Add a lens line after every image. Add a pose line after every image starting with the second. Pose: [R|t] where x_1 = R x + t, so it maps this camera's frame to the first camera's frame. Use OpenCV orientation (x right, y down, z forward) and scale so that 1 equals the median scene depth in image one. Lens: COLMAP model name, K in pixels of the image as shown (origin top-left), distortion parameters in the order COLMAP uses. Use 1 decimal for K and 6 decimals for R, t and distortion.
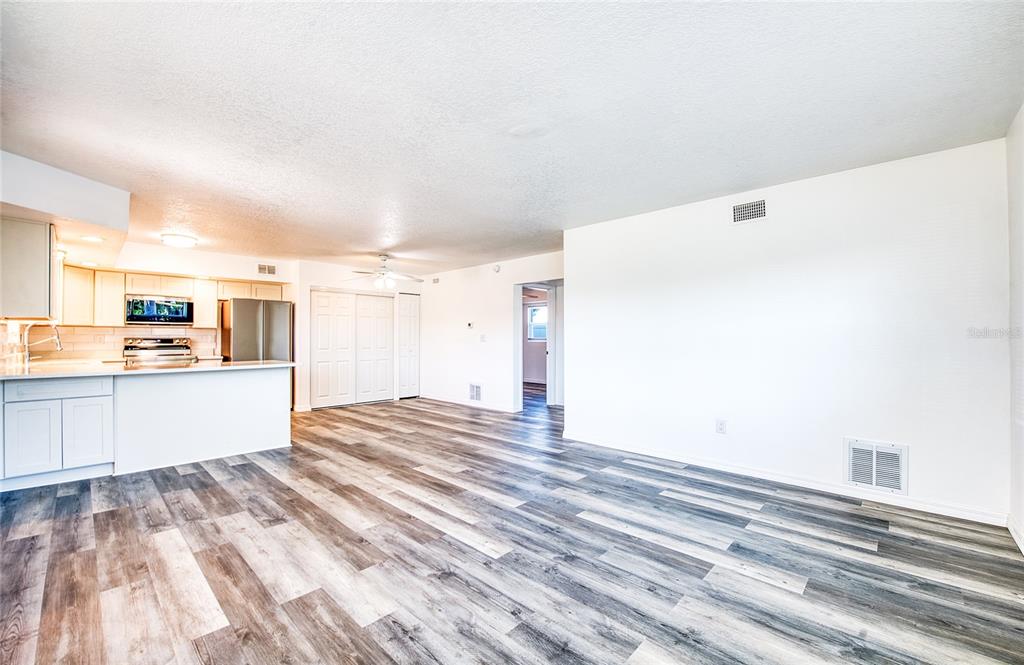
lens RADIAL K [[420.1, 0, 513.1], [0, 420.1, 334.0], [0, 0, 1]] dist [-0.014495, -0.002163]
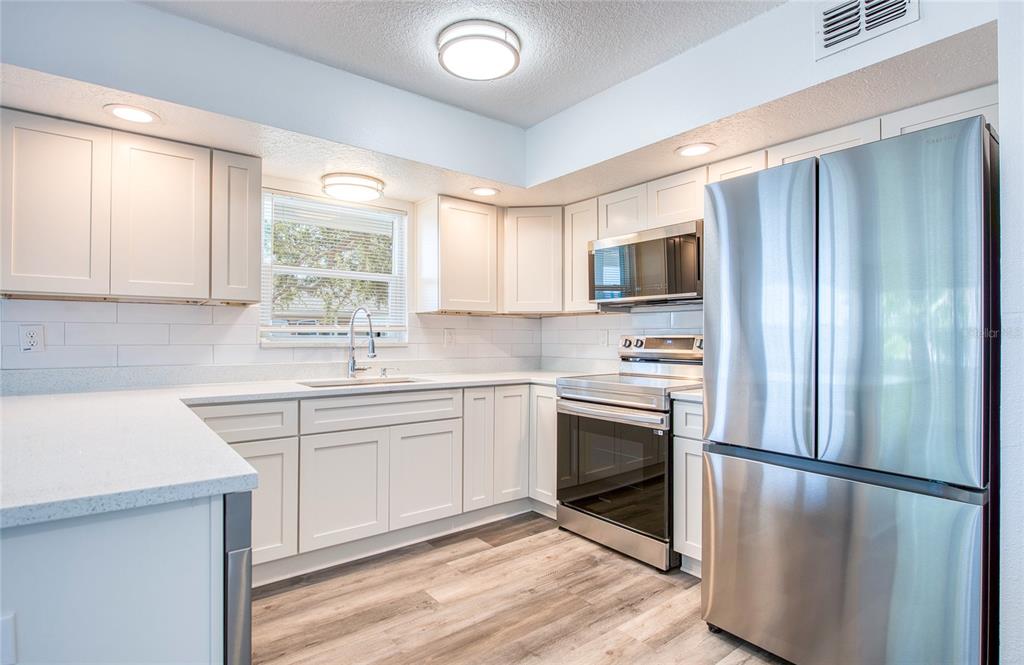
lens RADIAL K [[512.1, 0, 516.0], [0, 512.1, 333.9], [0, 0, 1]] dist [-0.006266, -0.001747]
pose [[-0.135631, -0.008338, -0.990724, -0.606890], [0.007576, 0.999927, -0.009453, 0.021801], [0.990730, -0.008788, -0.135558, 1.698518]]
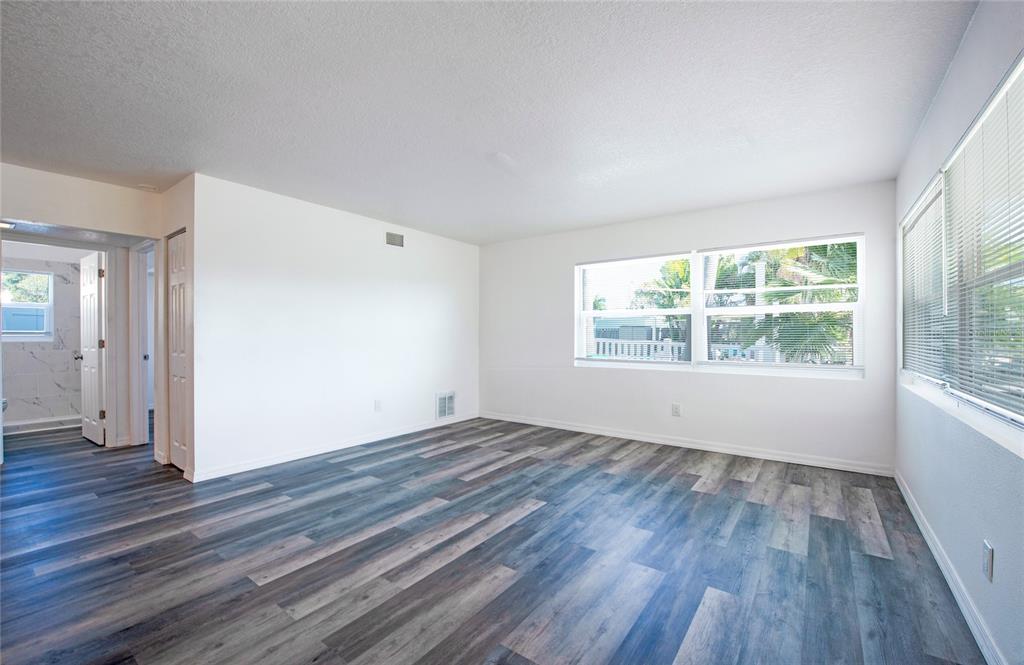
lens RADIAL K [[420.1, 0, 511.3], [0, 420.1, 338.6], [0, 0, 1]] dist [-0.014495, -0.002163]
pose [[-0.126615, -0.008526, 0.991915, -0.886794], [-0.011267, 0.999911, 0.007157, 0.009406], [-0.991888, -0.010269, -0.126700, 0.857338]]
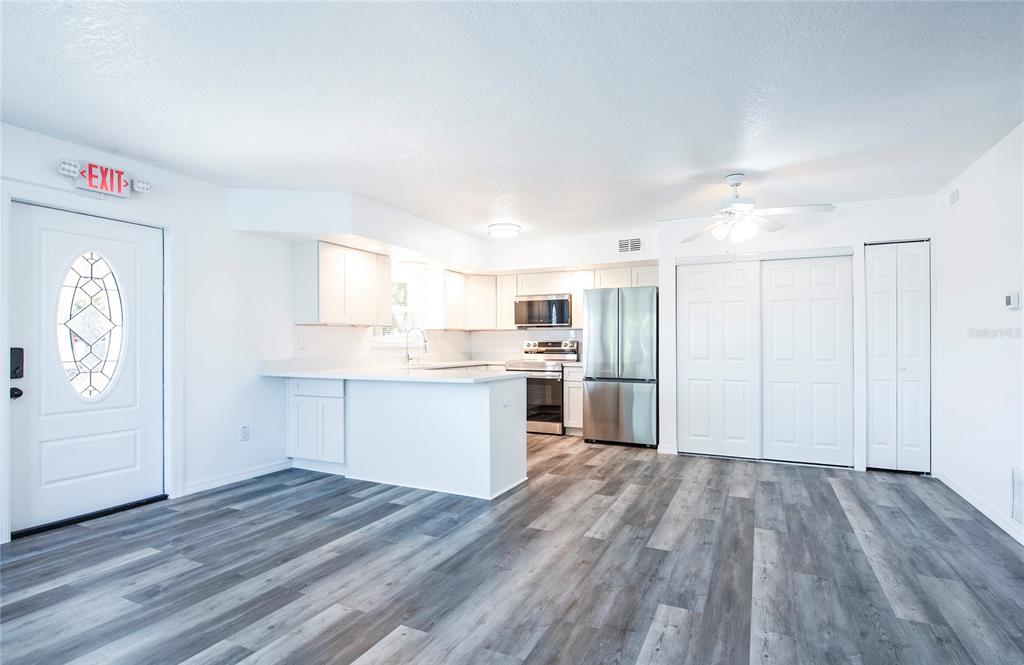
lens RADIAL K [[512.1, 0, 512.2], [0, 512.1, 339.9], [0, 0, 1]] dist [-0.006266, -0.001747]
pose [[0.300778, -0.004246, -0.953685, 0.372403], [0.012268, 0.999925, -0.000583, 0.012106], [0.953615, -0.011524, 0.300807, 1.073925]]
